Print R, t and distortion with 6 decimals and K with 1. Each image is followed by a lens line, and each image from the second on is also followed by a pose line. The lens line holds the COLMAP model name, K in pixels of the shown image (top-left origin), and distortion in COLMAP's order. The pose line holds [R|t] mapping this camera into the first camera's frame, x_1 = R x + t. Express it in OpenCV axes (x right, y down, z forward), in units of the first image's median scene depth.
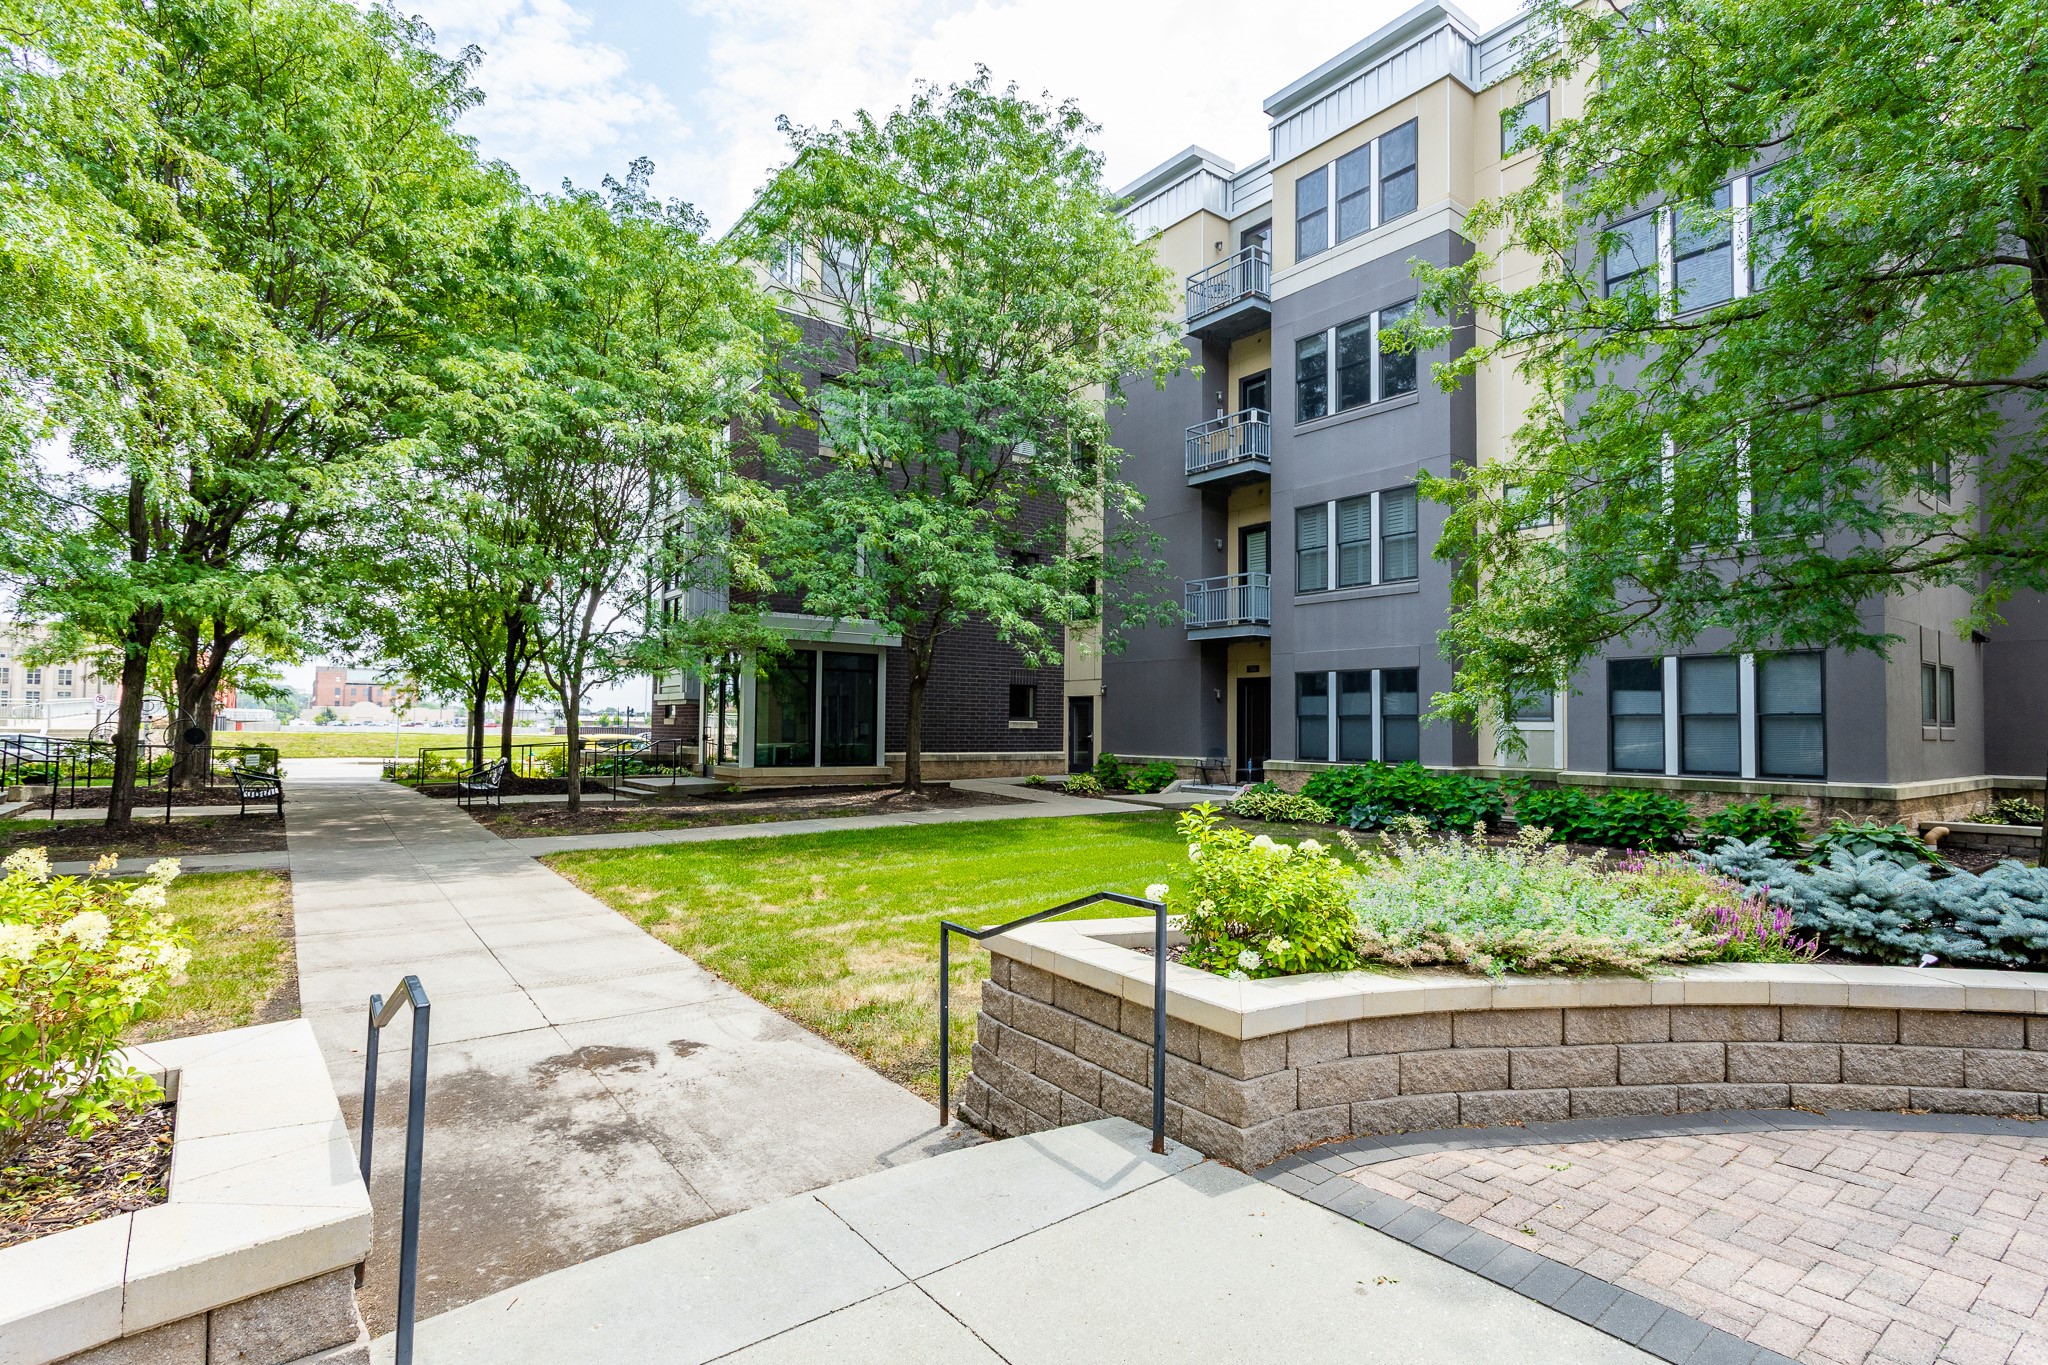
lens RADIAL K [[1012.8, 0, 1024.0], [0, 1012.8, 682.5], [0, 0, 1]] dist [-0.018508, 0.015609]
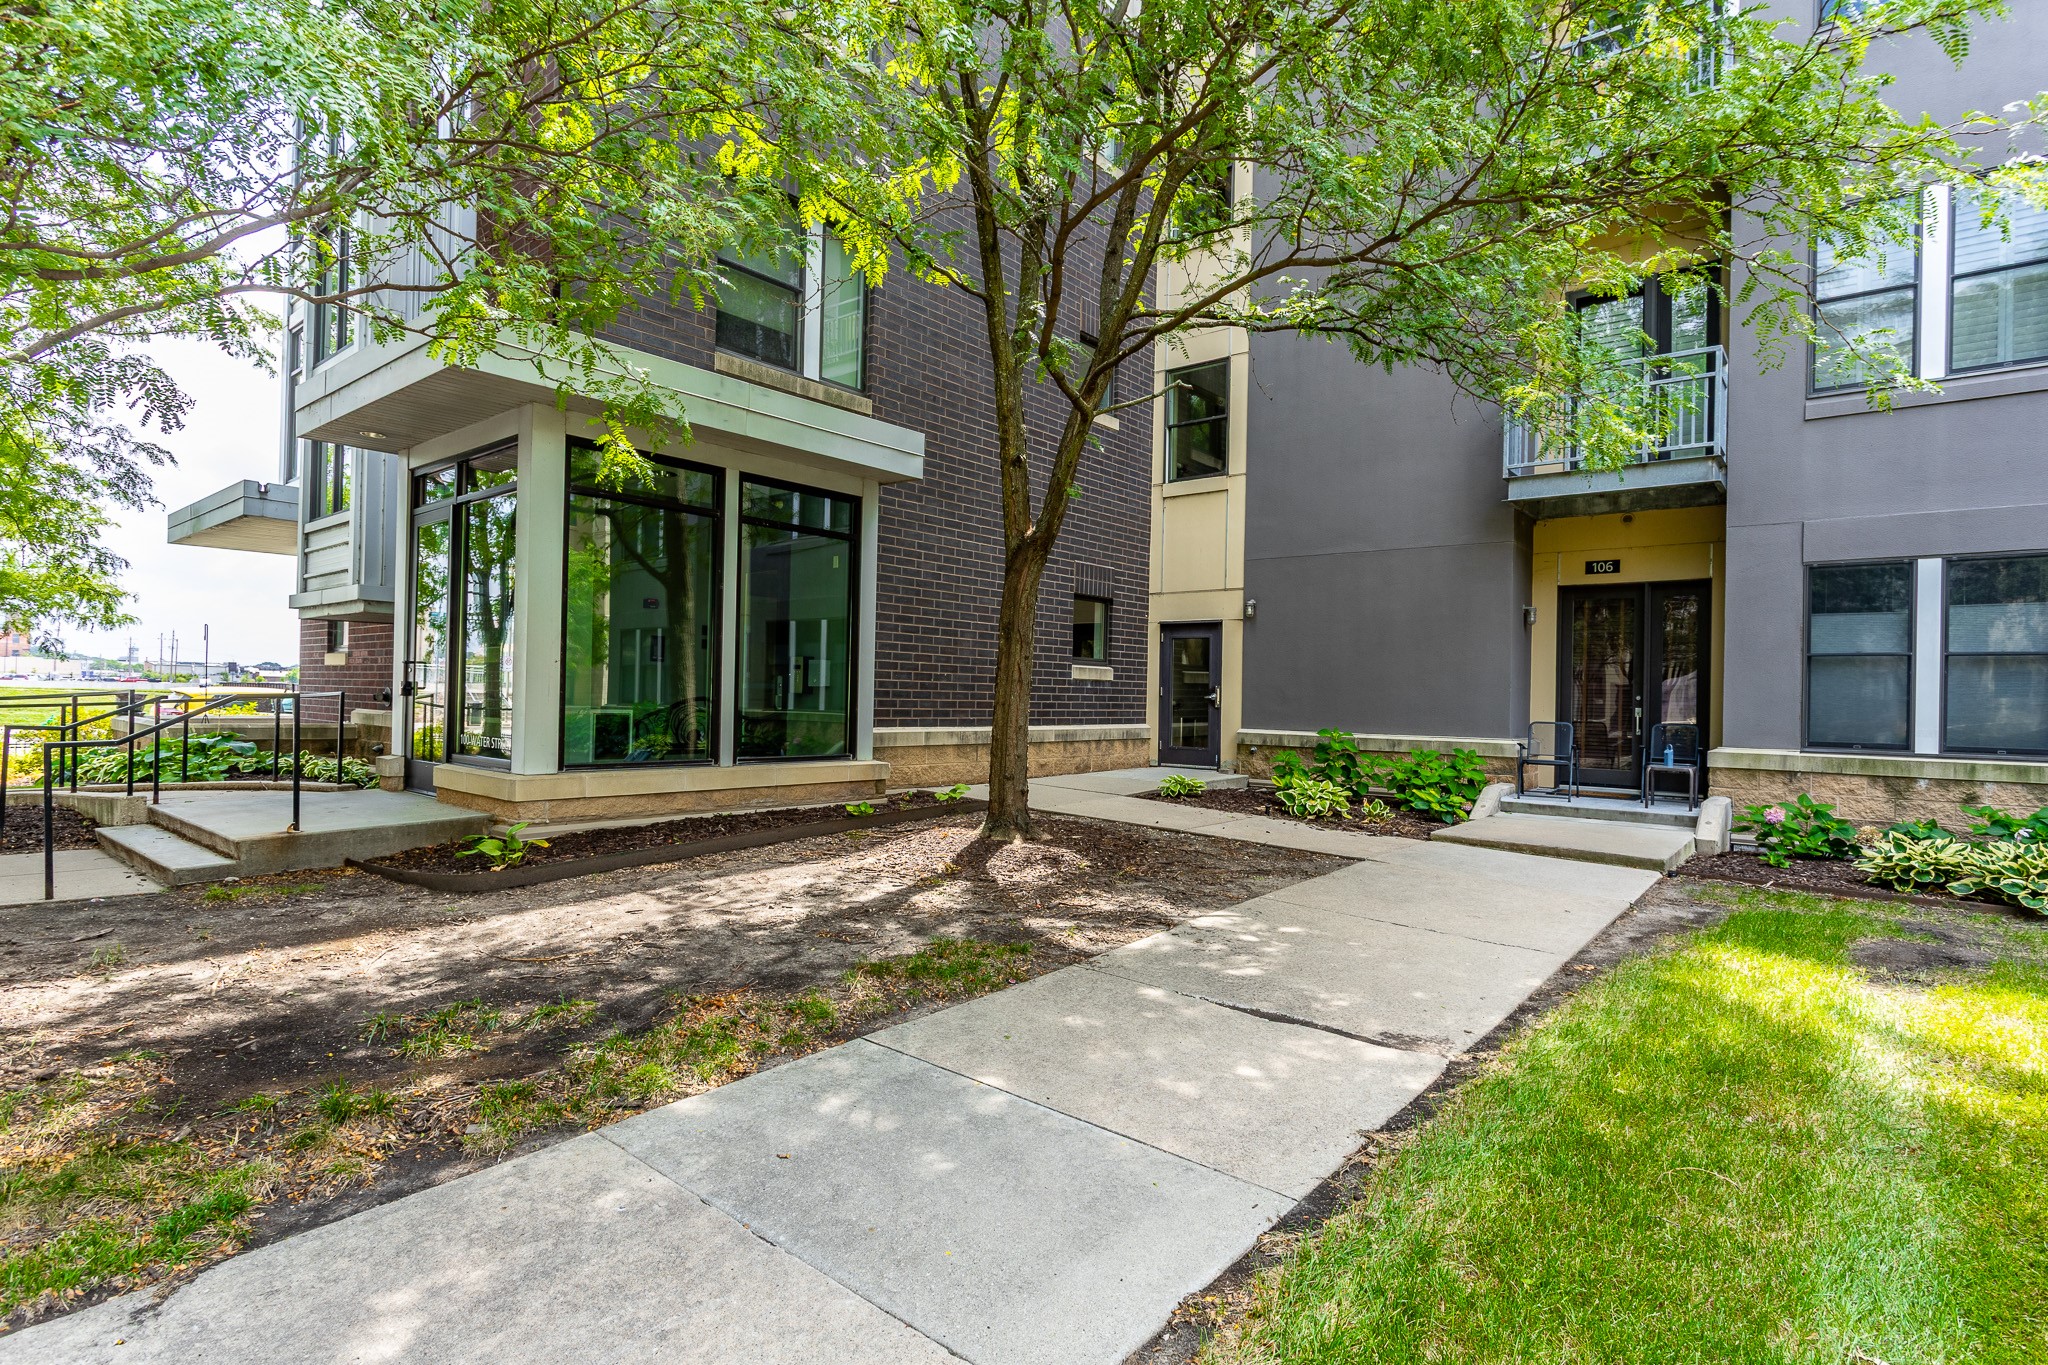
lens RADIAL K [[1012.8, 0, 1024.0], [0, 1012.8, 682.5], [0, 0, 1]] dist [-0.018508, 0.015609]
pose [[0.974183, 0.012141, 0.225433, -0.181854], [-0.020245, 0.999228, 0.033672, 0.035706], [-0.224850, -0.037366, 0.973677, 0.597662]]
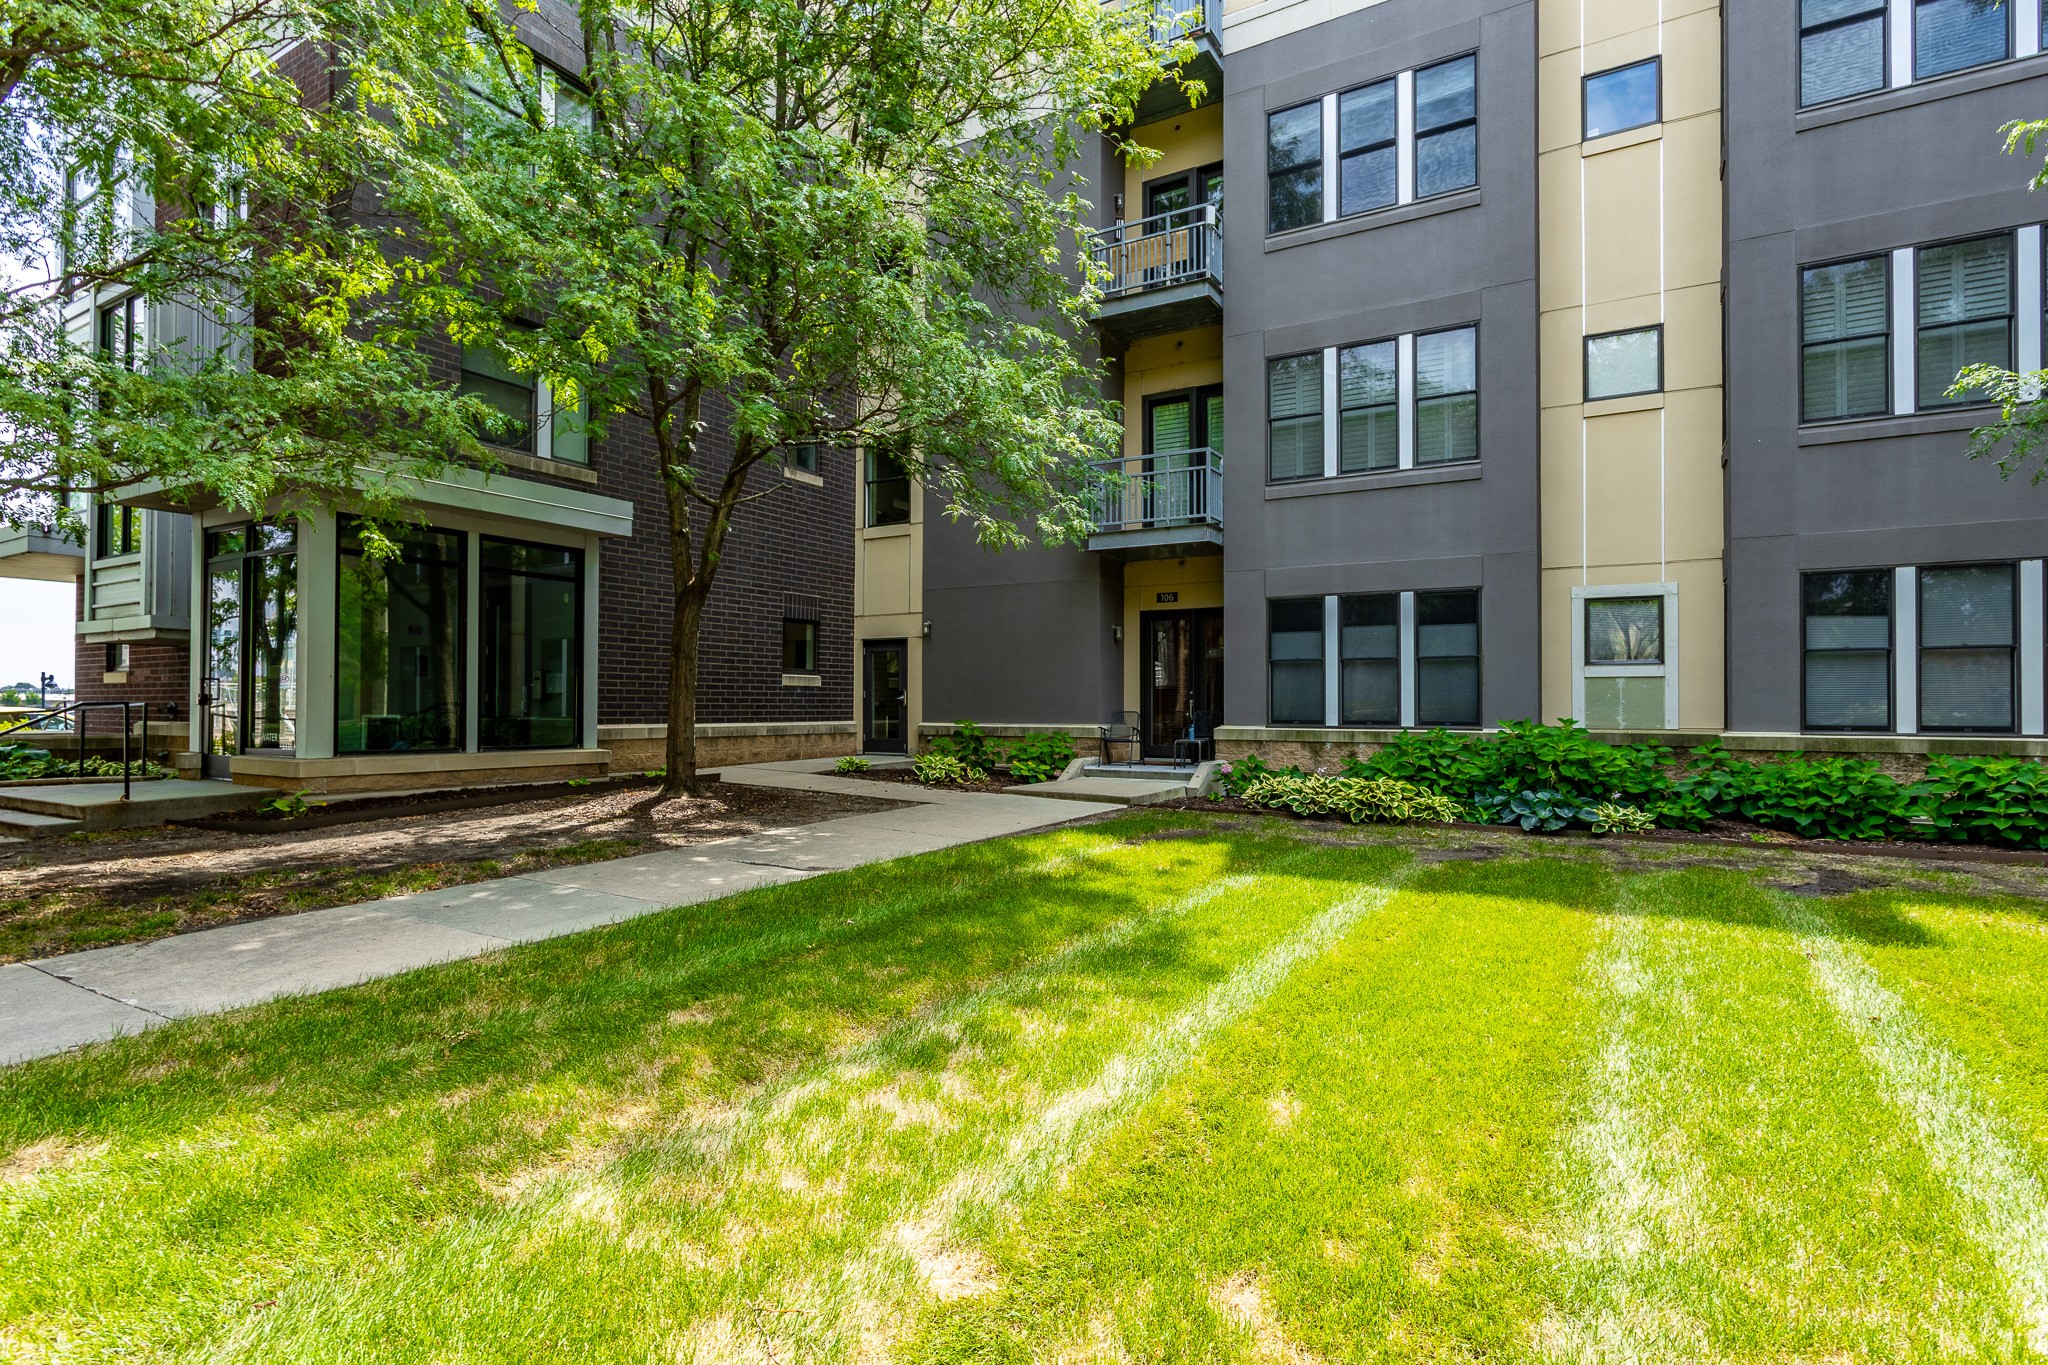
lens RADIAL K [[1012.8, 0, 1024.0], [0, 1012.8, 682.5], [0, 0, 1]] dist [-0.018508, 0.015609]
pose [[0.924166, 0.000307, 0.381990, -0.140257], [-0.009504, 0.999709, 0.022190, 0.032596], [-0.381872, -0.024137, 0.923900, 0.409288]]
